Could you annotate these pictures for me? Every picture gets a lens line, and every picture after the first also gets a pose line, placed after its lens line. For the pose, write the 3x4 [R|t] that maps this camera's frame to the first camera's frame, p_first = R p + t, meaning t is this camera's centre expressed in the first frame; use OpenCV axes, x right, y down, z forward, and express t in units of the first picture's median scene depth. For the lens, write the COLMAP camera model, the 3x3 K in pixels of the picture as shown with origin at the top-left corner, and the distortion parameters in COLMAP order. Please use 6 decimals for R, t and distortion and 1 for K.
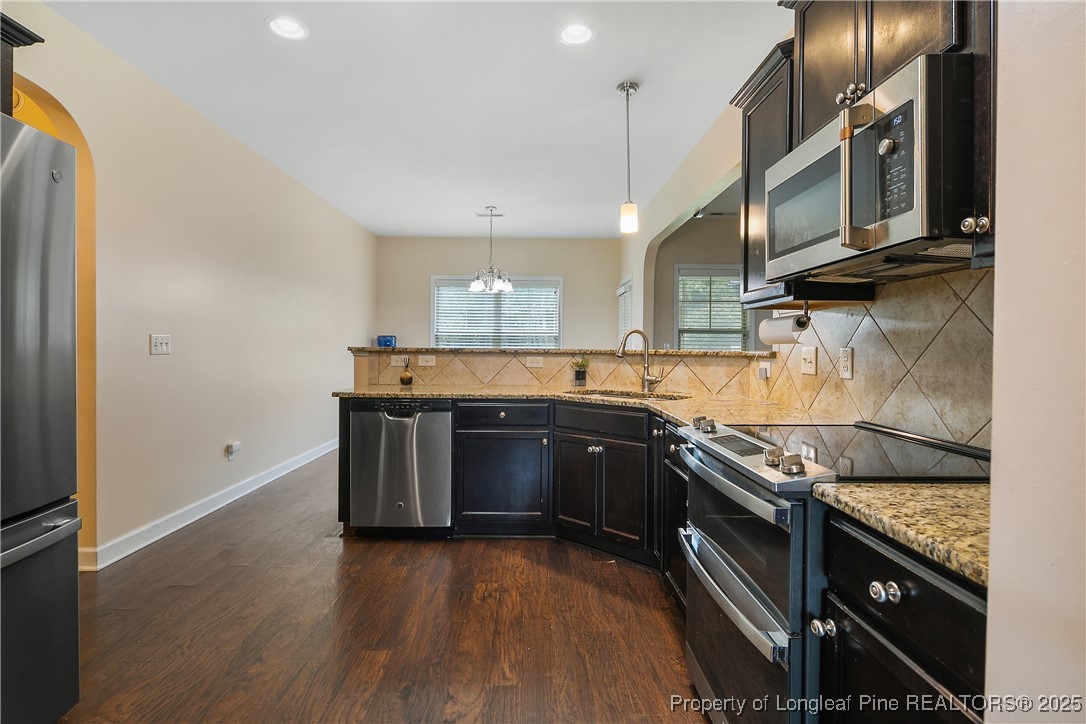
lens RADIAL K [[521.0, 0, 540.6], [0, 521.0, 347.0], [0, 0, 1]] dist [0.000688, -0.000563]
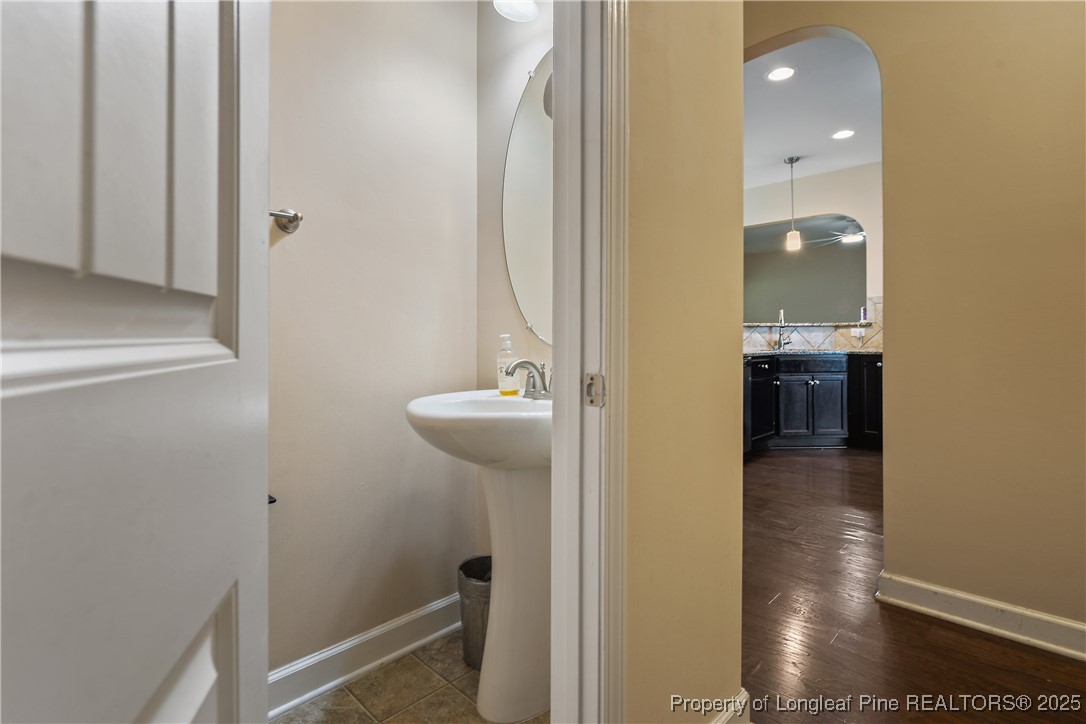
lens RADIAL K [[521.0, 0, 540.6], [0, 521.0, 347.0], [0, 0, 1]] dist [0.000688, -0.000563]
pose [[0.711983, -0.018904, 0.701942, -2.004688], [0.011707, 0.999818, 0.015052, 0.064302], [-0.702099, -0.002499, 0.712075, 0.544548]]
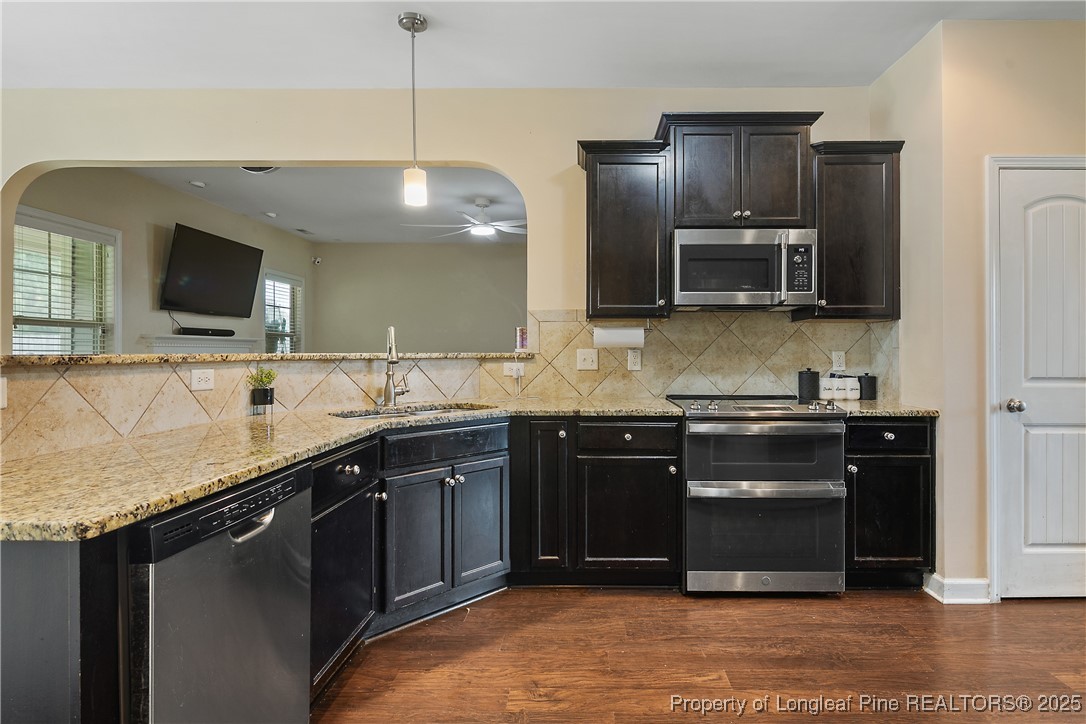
lens RADIAL K [[561.9, 0, 586.2], [0, 561.9, 347.5], [0, 0, 1]] dist [-0.000264, -0.000579]
pose [[0.018719, -0.002142, 0.999822, -0.905834], [-0.001547, 0.999996, 0.002172, -0.007427], [-0.999824, -0.001588, 0.018716, 0.965678]]
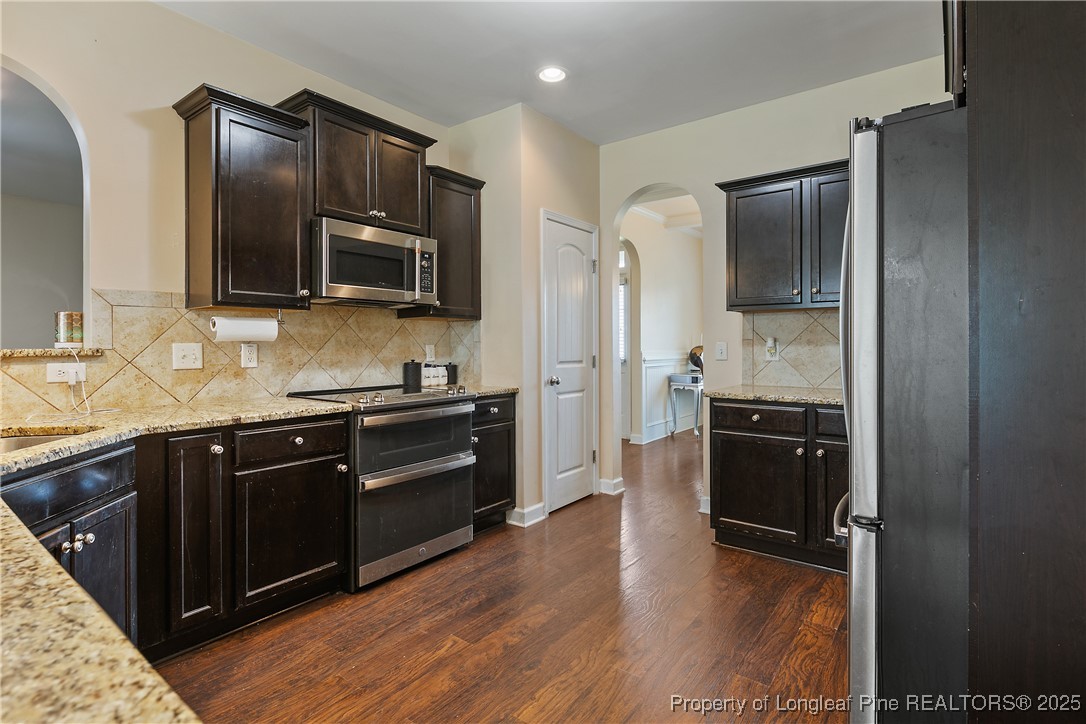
lens RADIAL K [[528.0, 0, 540.1], [0, 528.0, 341.2], [0, 0, 1]] dist [-0.001580, -0.000553]
pose [[-0.783168, -0.001139, 0.621809, -0.708226], [-0.003079, 0.999993, -0.002046, -0.004048], [-0.621802, -0.003517, -0.783166, 1.380117]]
